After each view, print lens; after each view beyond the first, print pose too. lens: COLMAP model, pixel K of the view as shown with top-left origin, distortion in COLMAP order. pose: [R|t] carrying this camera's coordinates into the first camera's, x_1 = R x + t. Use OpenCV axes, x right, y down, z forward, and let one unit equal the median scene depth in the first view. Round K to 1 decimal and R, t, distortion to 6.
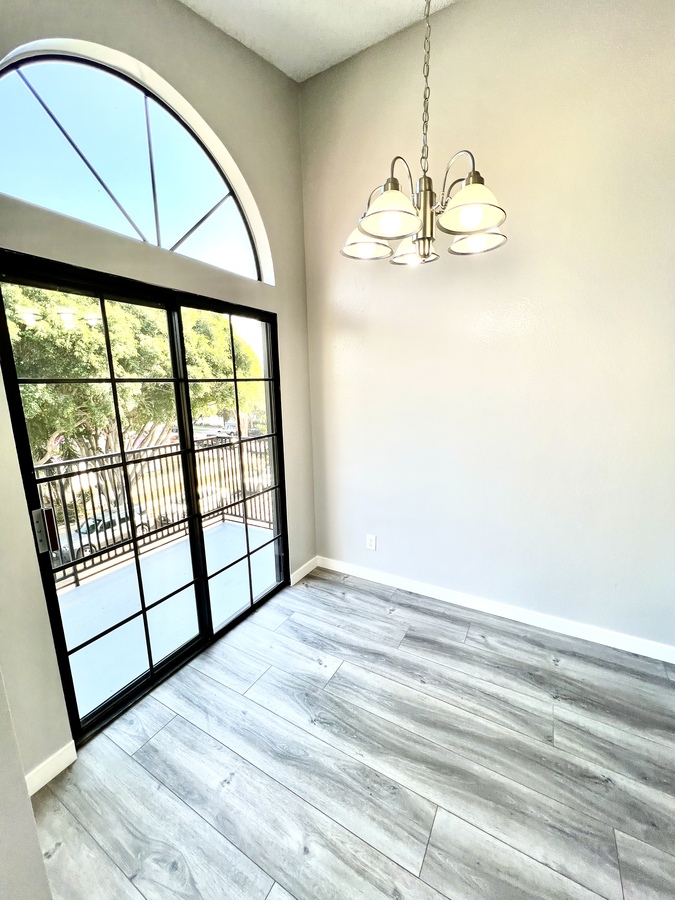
lens RADIAL K [[361.2, 0, 335.9], [0, 361.2, 447.8], [0, 0, 1]] dist [0.000097, -0.000532]
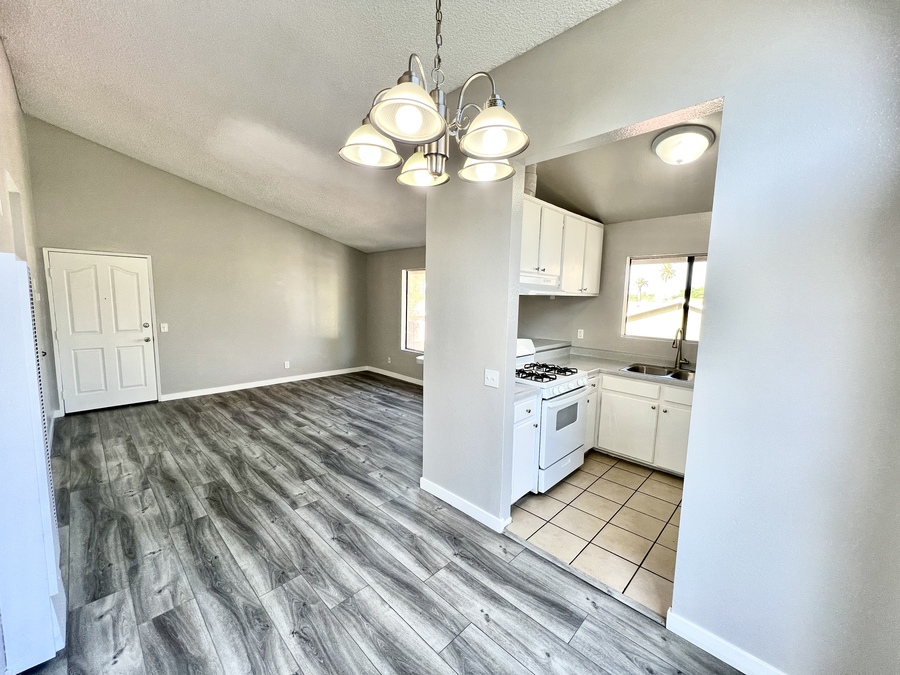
lens RADIAL K [[360.6, 0, 451.6], [0, 360.6, 339.6], [0, 0, 1]] dist [-0.003036, 0.000409]
pose [[-0.971147, -0.033255, 0.236152, -0.010247], [0.035820, 0.958657, 0.282302, -0.322583], [-0.235776, 0.282616, -0.929805, 1.617788]]
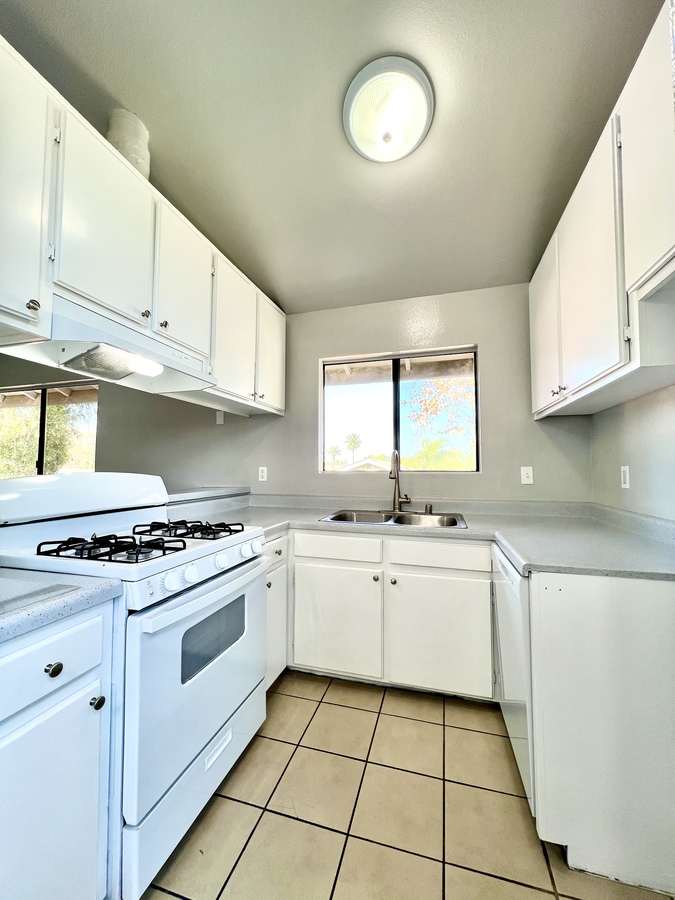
lens RADIAL K [[360.6, 0, 334.9], [0, 360.6, 451.9], [0, 0, 1]] dist [-0.003036, 0.000409]
pose [[-0.971901, 0.007494, -0.235270, -0.259212], [-0.023971, 0.991146, 0.130592, 0.128829], [0.234165, 0.132562, -0.963117, 0.543332]]
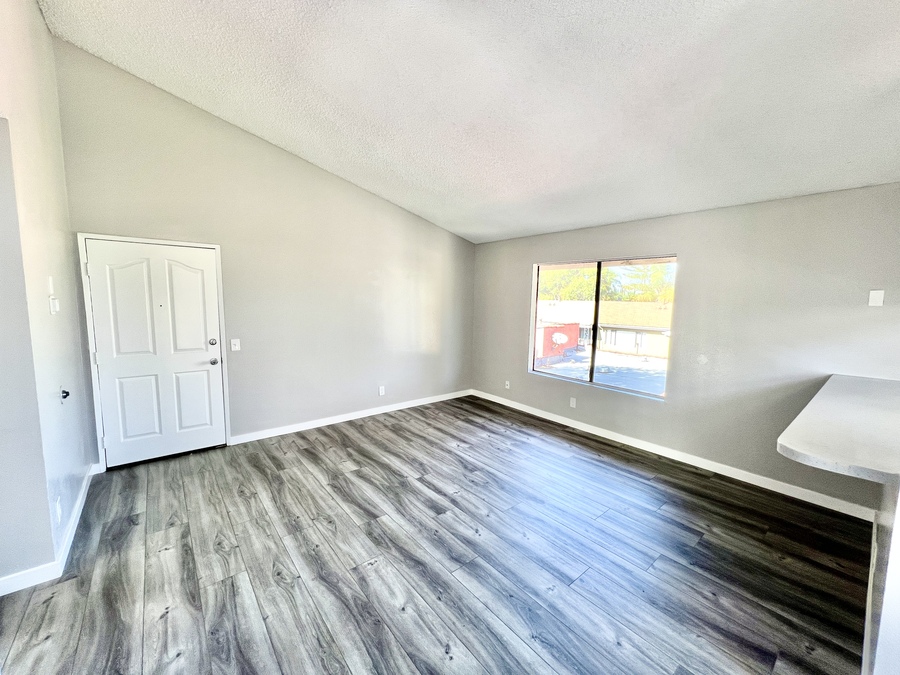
lens RADIAL K [[361.2, 0, 450.1], [0, 361.2, 338.8], [0, 0, 1]] dist [0.000097, -0.000532]
pose [[-0.935478, -0.040349, 0.351073, 1.192336], [0.060032, 0.960876, 0.270396, -0.188877], [-0.348248, 0.274025, -0.896456, 0.758333]]
